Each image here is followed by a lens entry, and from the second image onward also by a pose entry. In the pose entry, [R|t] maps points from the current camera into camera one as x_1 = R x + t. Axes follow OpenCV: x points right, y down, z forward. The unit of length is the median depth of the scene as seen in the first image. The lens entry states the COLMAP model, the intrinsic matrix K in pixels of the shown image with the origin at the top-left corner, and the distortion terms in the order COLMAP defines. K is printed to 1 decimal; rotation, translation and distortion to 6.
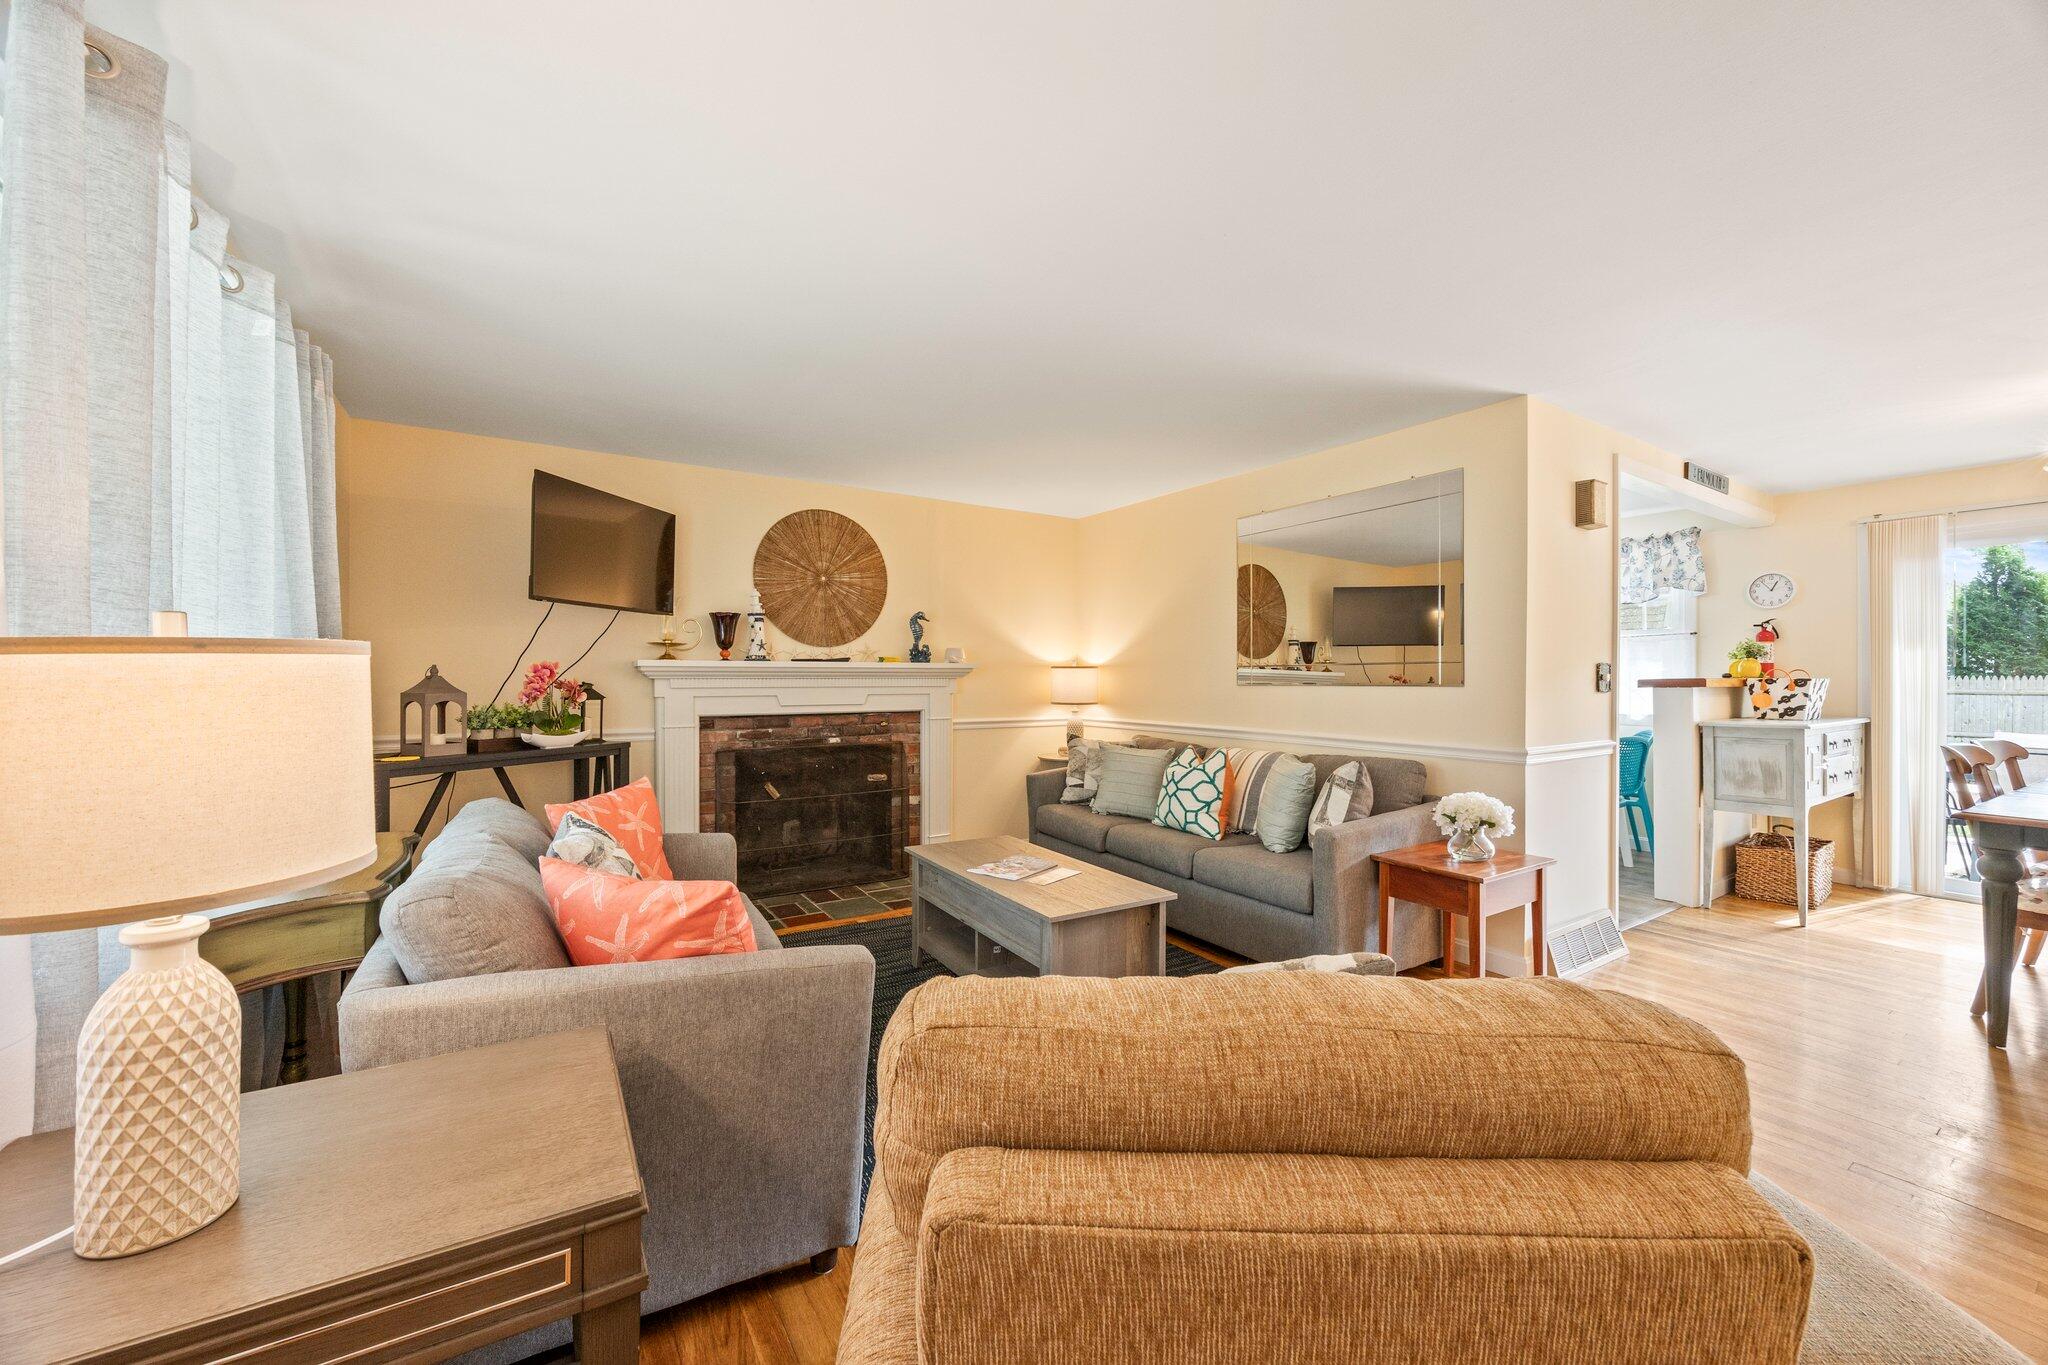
lens RADIAL K [[790.4, 0, 1014.1], [0, 790.4, 672.3], [0, 0, 1]] dist [-0.001025, -0.000635]
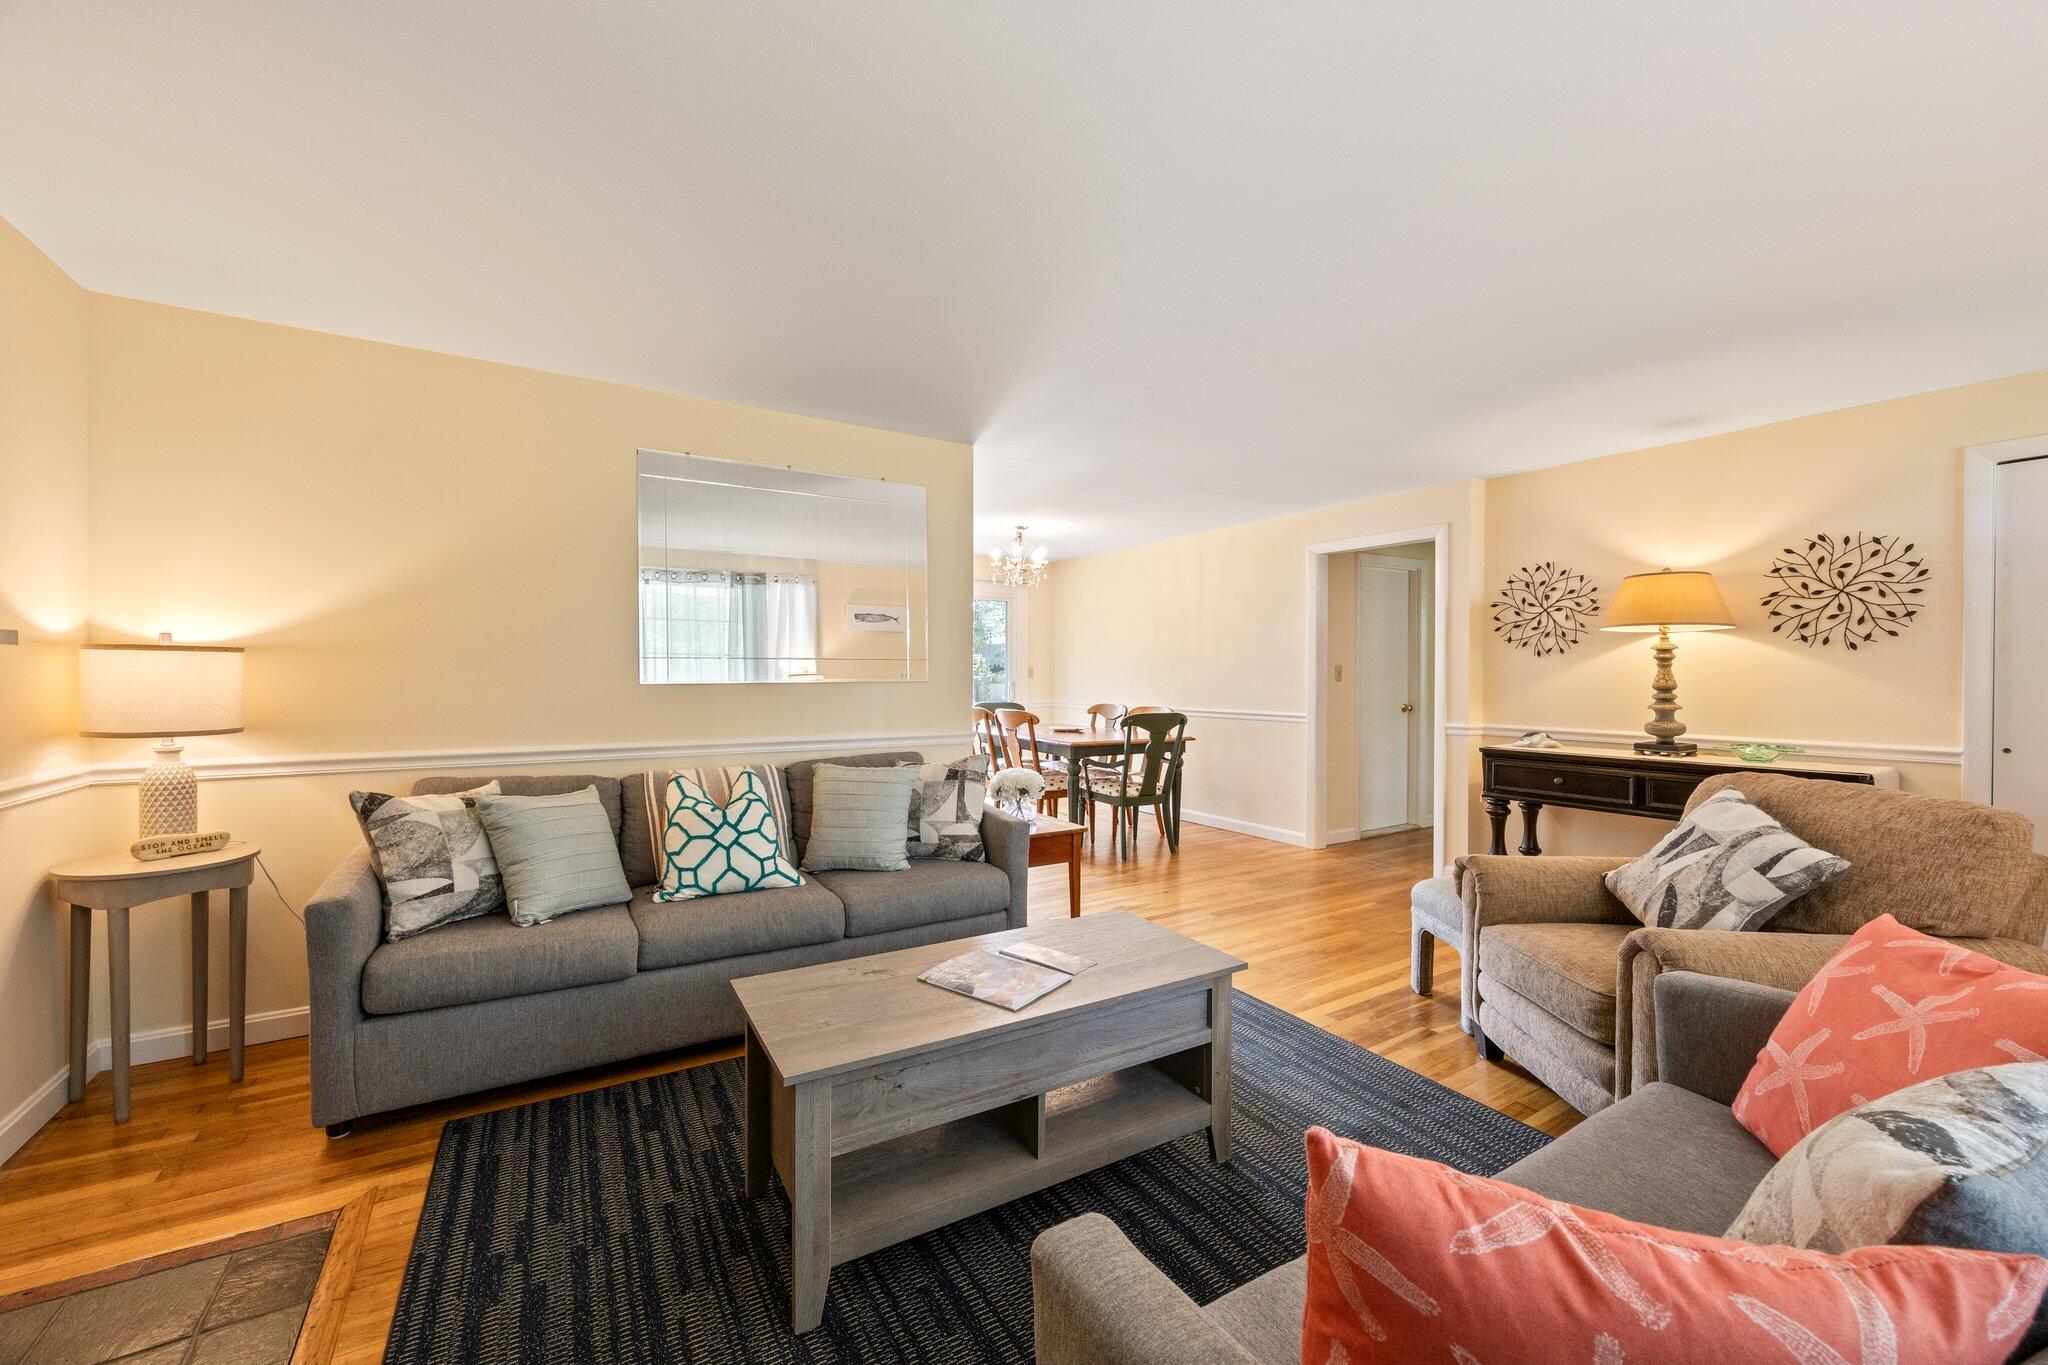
lens RADIAL K [[790.4, 0, 1019.8], [0, 790.4, 676.0], [0, 0, 1]] dist [-0.001025, -0.000635]
pose [[0.026144, -0.008871, 0.999619, -0.401571], [-0.006262, 0.999940, 0.009038, 0.002893], [-0.999639, -0.006496, 0.026087, 0.628713]]
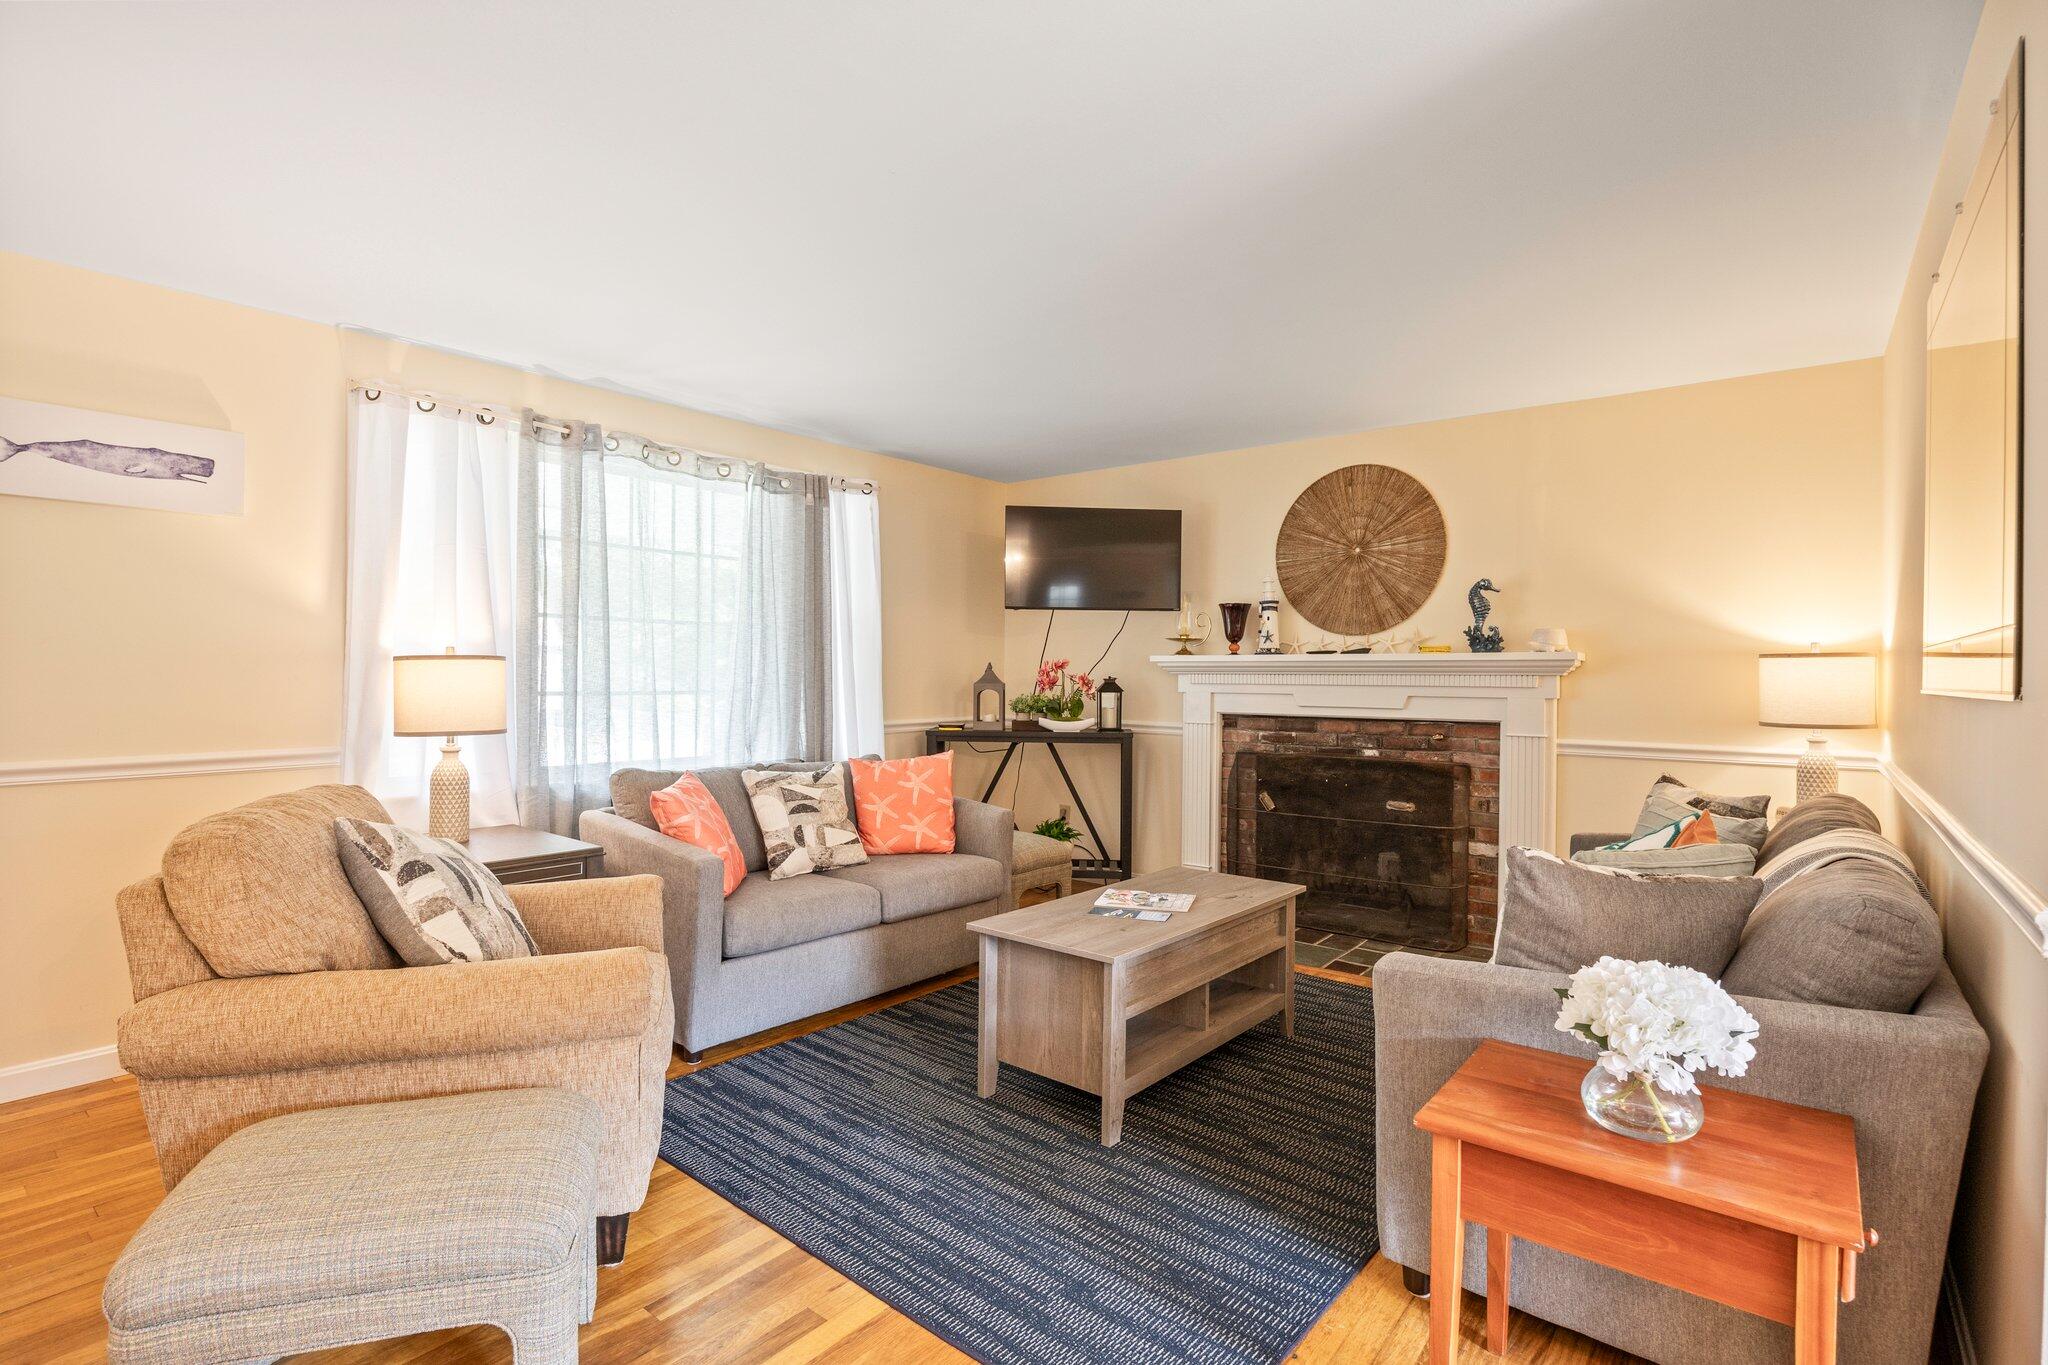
lens RADIAL K [[957.6, 0, 1025.9], [0, 957.6, 685.9], [0, 0, 1]] dist [-0.003051, -0.000046]
pose [[0.329303, 0.010368, -0.944167, 0.577477], [-0.001688, 0.999945, 0.010392, 0.009773], [0.944223, -0.001829, 0.329302, 0.367217]]
